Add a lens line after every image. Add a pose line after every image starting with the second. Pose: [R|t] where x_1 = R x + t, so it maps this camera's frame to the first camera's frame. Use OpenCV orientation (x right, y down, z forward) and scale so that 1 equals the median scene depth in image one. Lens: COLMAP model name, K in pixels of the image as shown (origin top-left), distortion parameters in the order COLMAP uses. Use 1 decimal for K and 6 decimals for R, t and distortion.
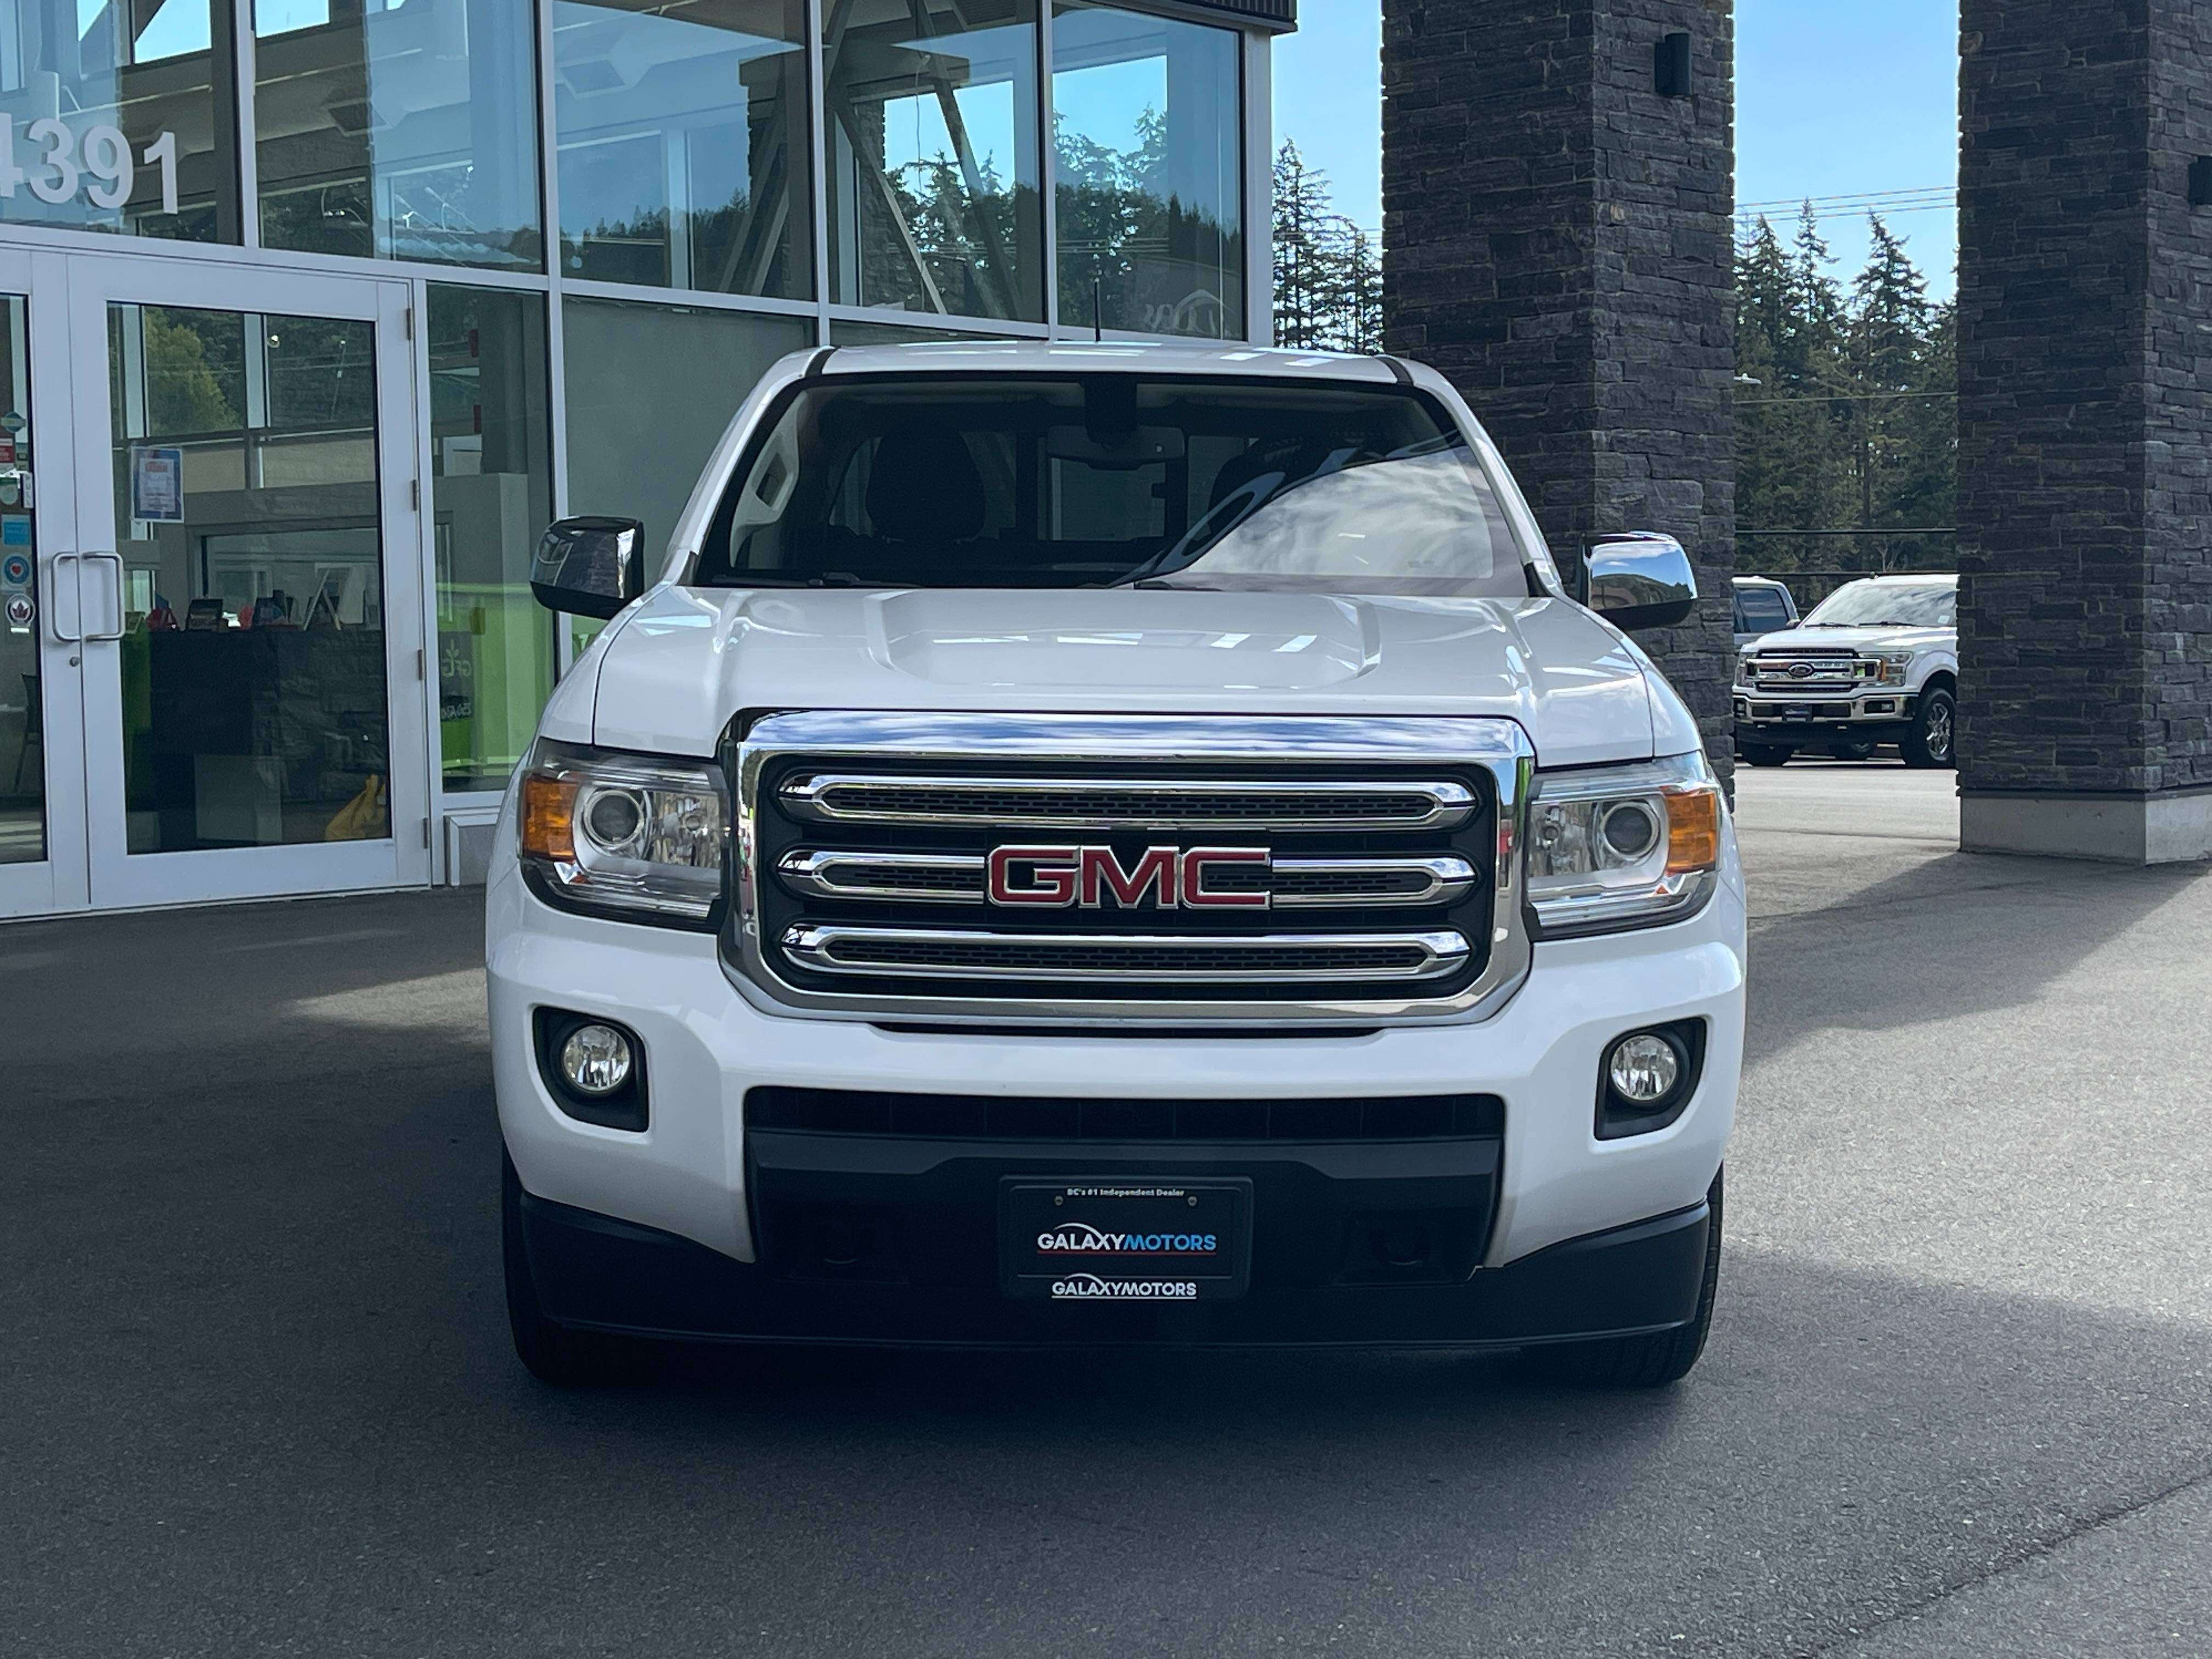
lens RADIAL K [[3223.3, 0, 1103.7], [0, 3223.3, 840.1], [0, 0, 1]] dist [0.002372, 0.000000]
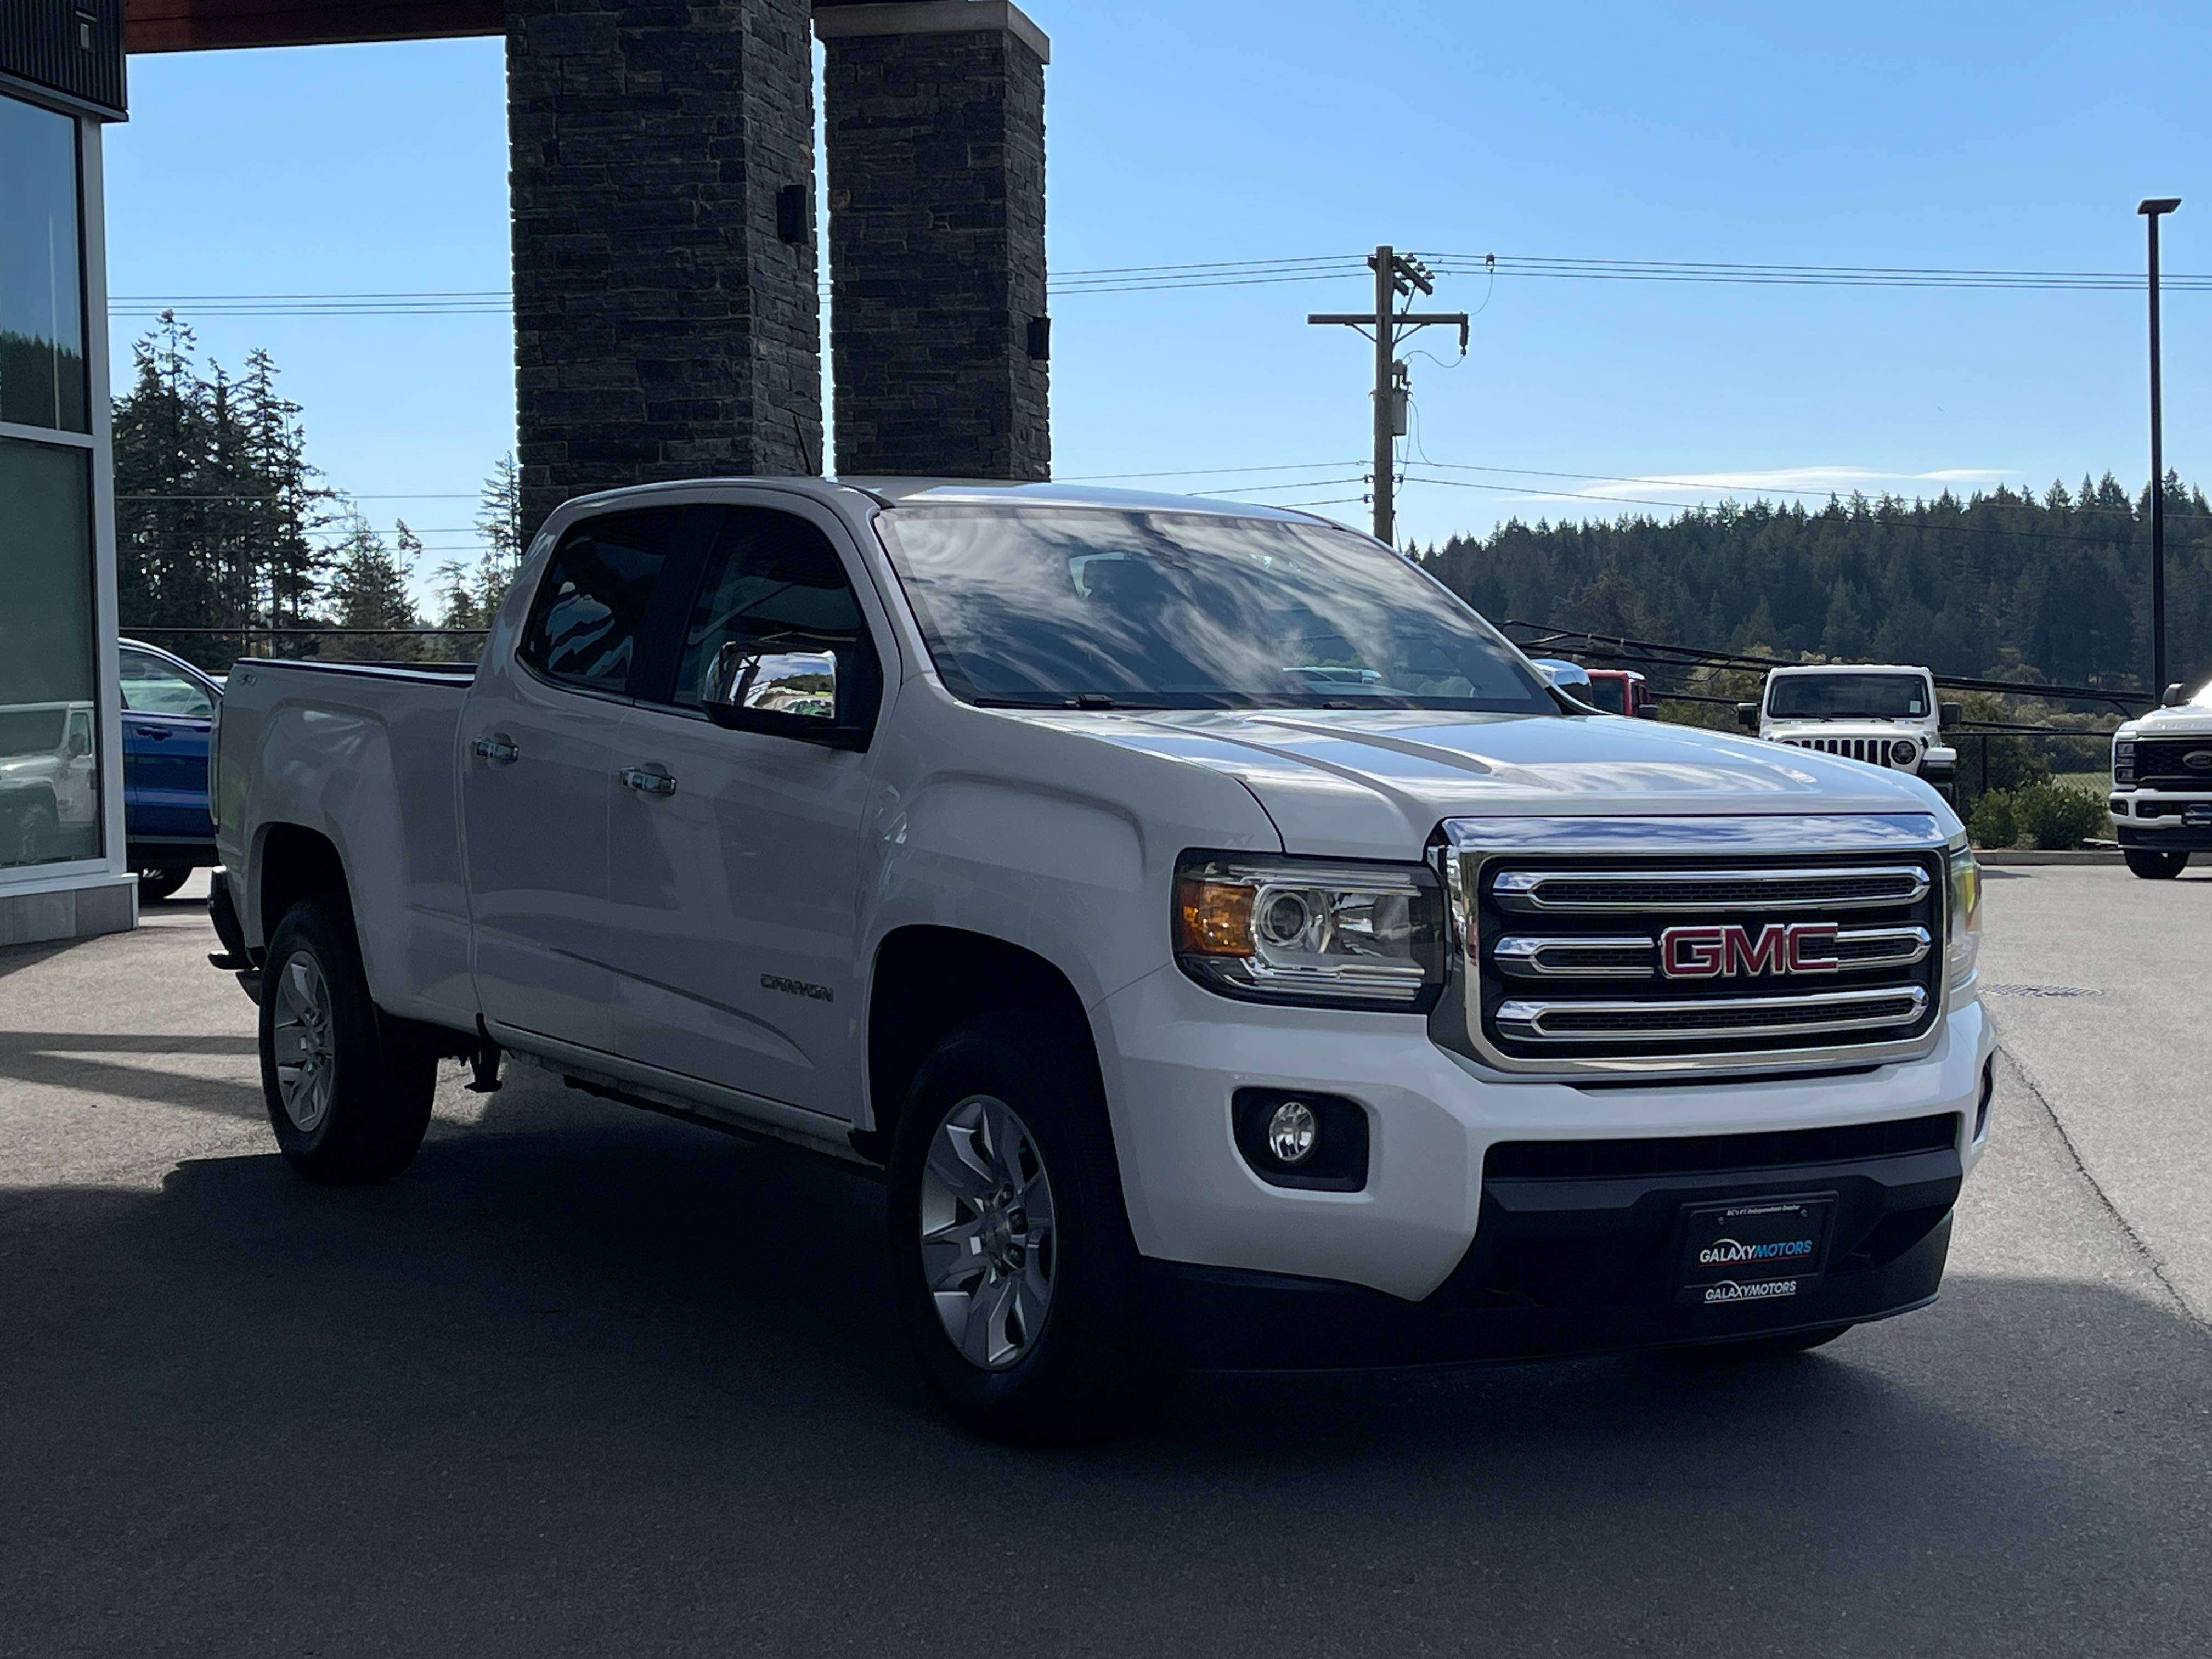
lens RADIAL K [[3223.3, 0, 1103.5], [0, 3223.3, 823.3], [0, 0, 1]] dist [0.002372, 0.000000]
pose [[0.865374, -0.013627, 0.500941, -0.282118], [0.031684, 0.999118, -0.027556, -0.003668], [-0.500123, 0.039719, 0.865043, 0.023432]]
